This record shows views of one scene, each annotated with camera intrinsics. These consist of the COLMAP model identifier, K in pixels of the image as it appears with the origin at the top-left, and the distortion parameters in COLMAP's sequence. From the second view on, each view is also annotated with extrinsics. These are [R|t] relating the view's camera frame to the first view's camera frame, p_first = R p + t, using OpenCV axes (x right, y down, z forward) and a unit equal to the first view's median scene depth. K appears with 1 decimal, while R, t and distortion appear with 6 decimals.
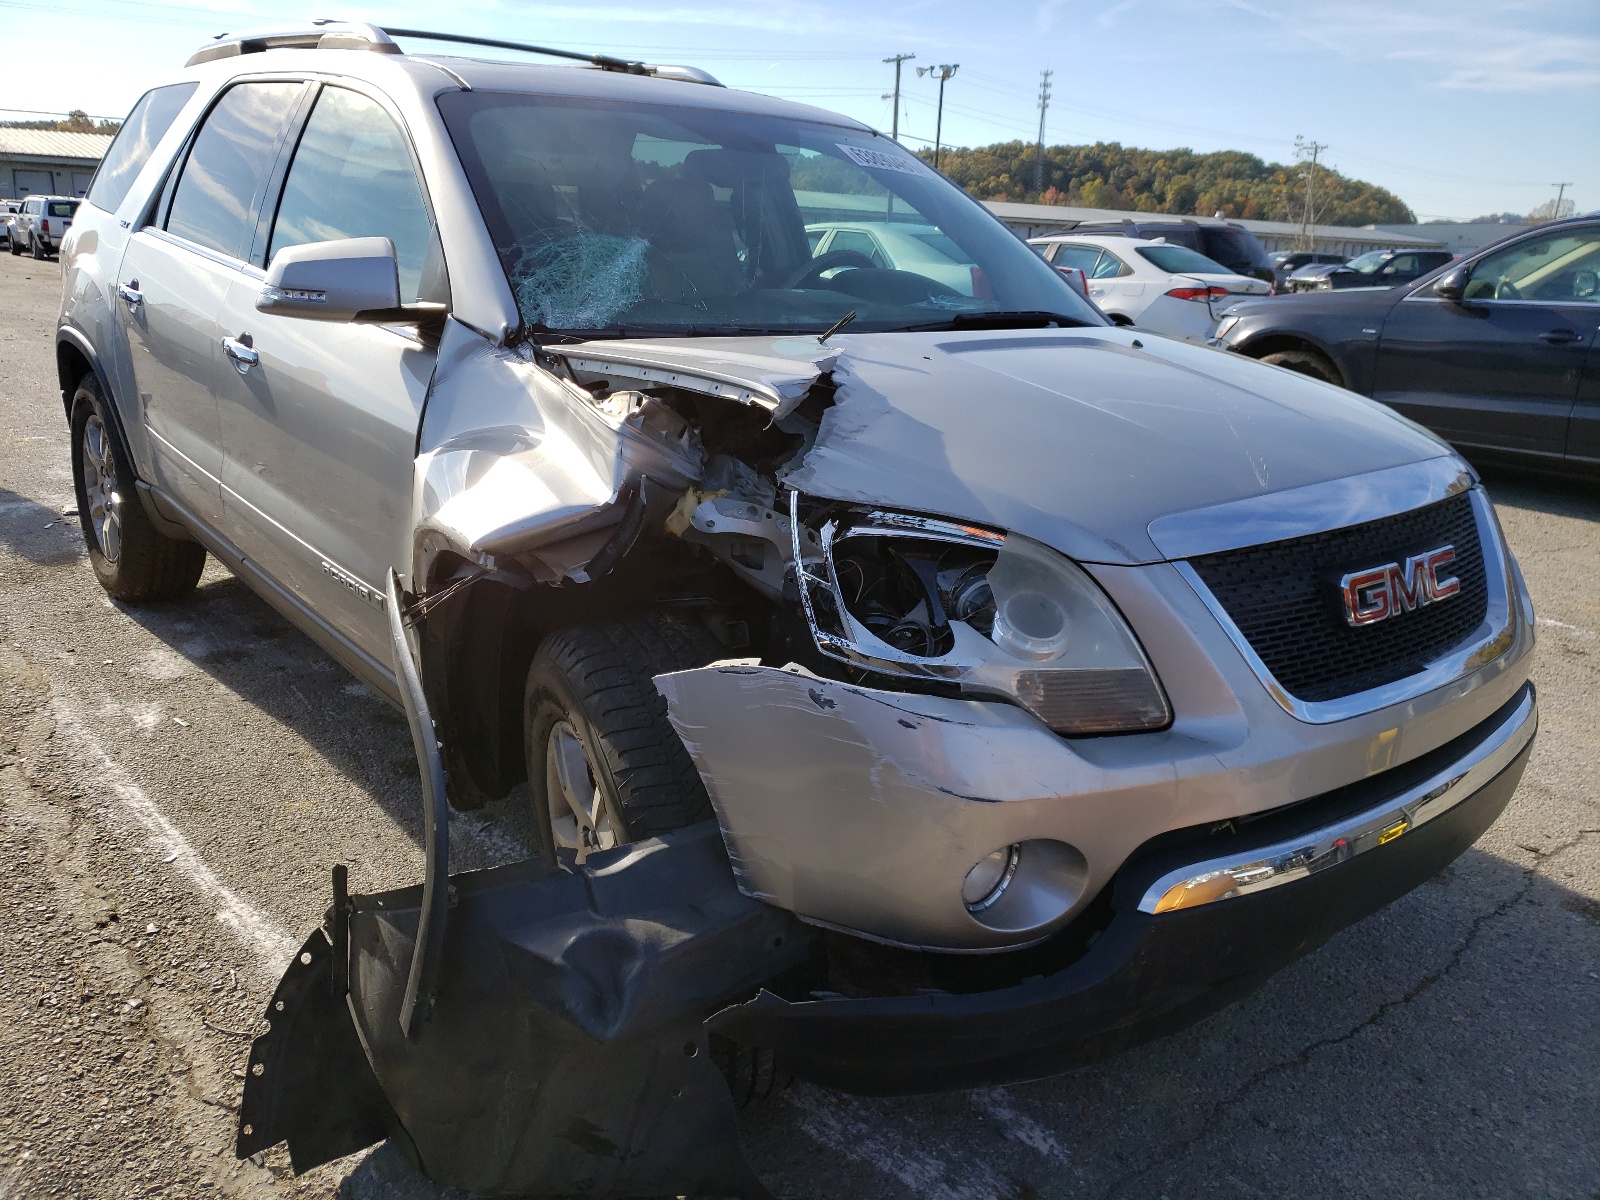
lens RADIAL K [[1214.6, 0, 800.0], [0, 1214.6, 600.0], [0, 0, 1]] dist [0.011014, 0.000644]
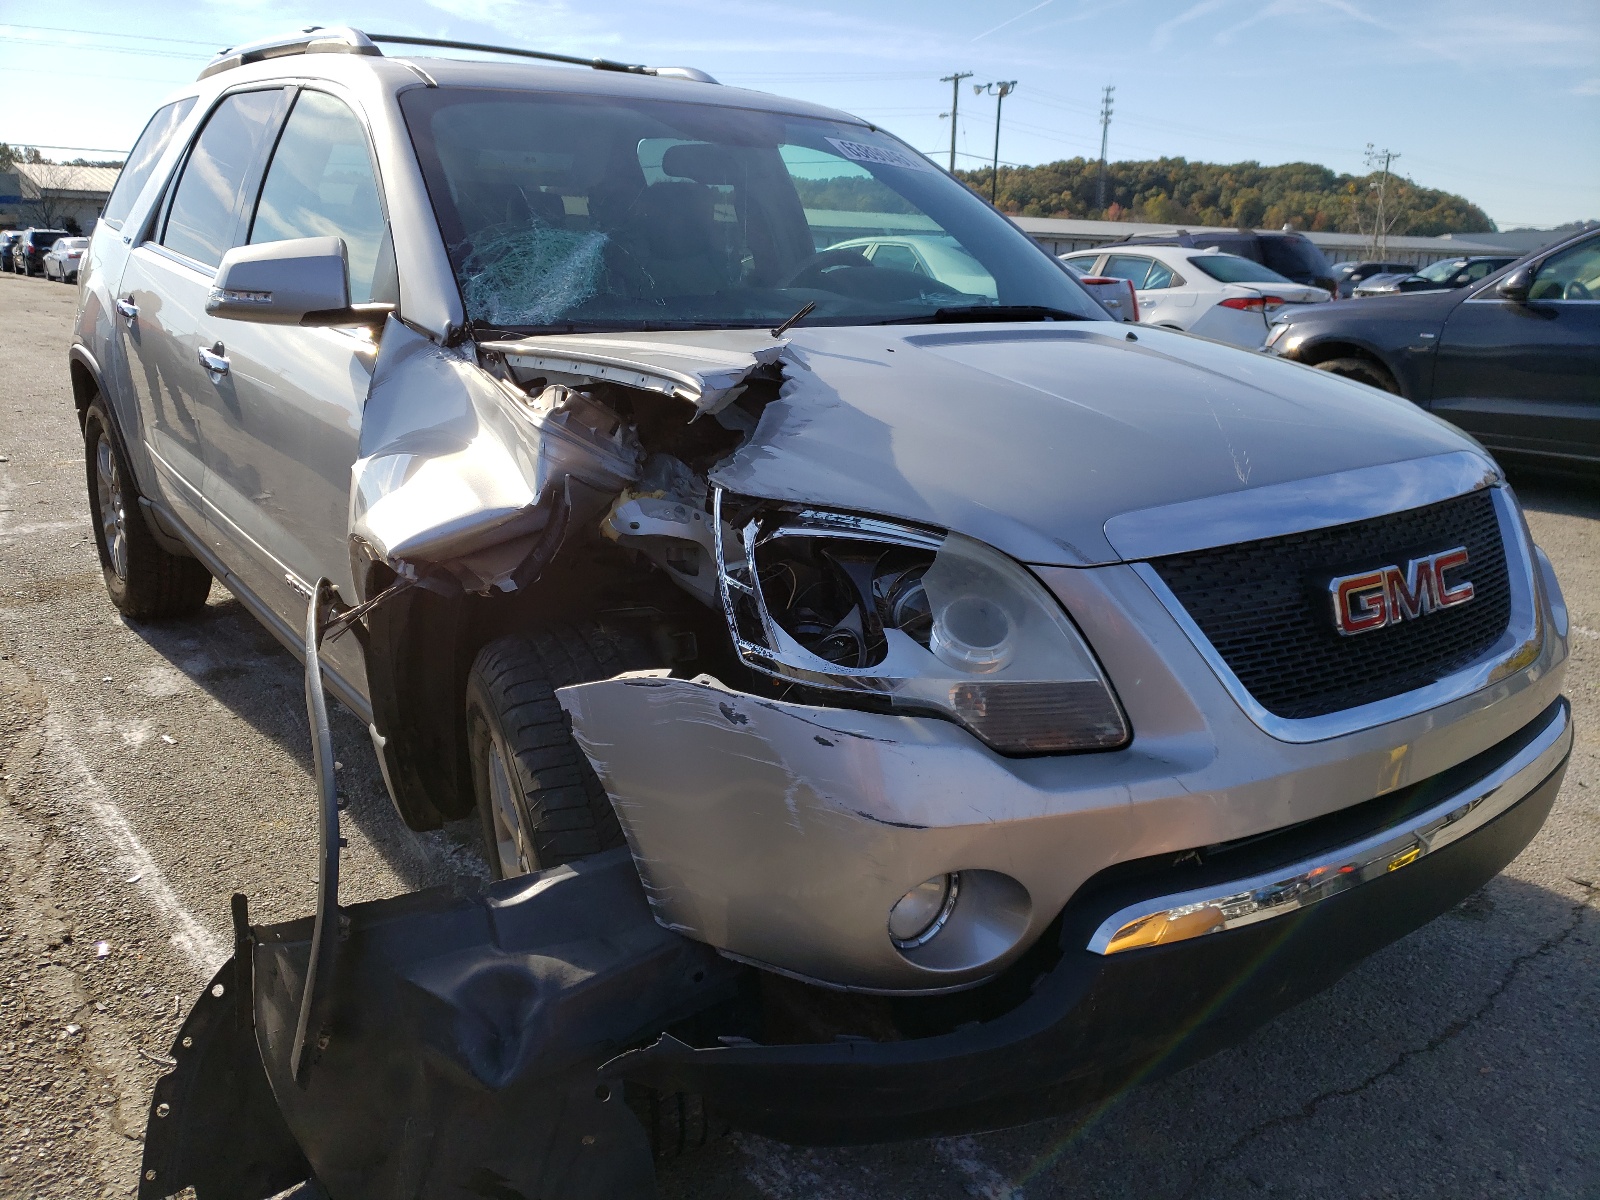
lens RADIAL K [[1211.0, 0, 798.3], [0, 1211.0, 612.1], [0, 0, 1]] dist [0.009835, 0.008925]
pose [[0.998439, -0.002454, -0.055798, 0.081941], [0.001996, 0.999964, -0.008266, 0.008948], [0.055817, 0.008141, 0.998408, 0.065236]]
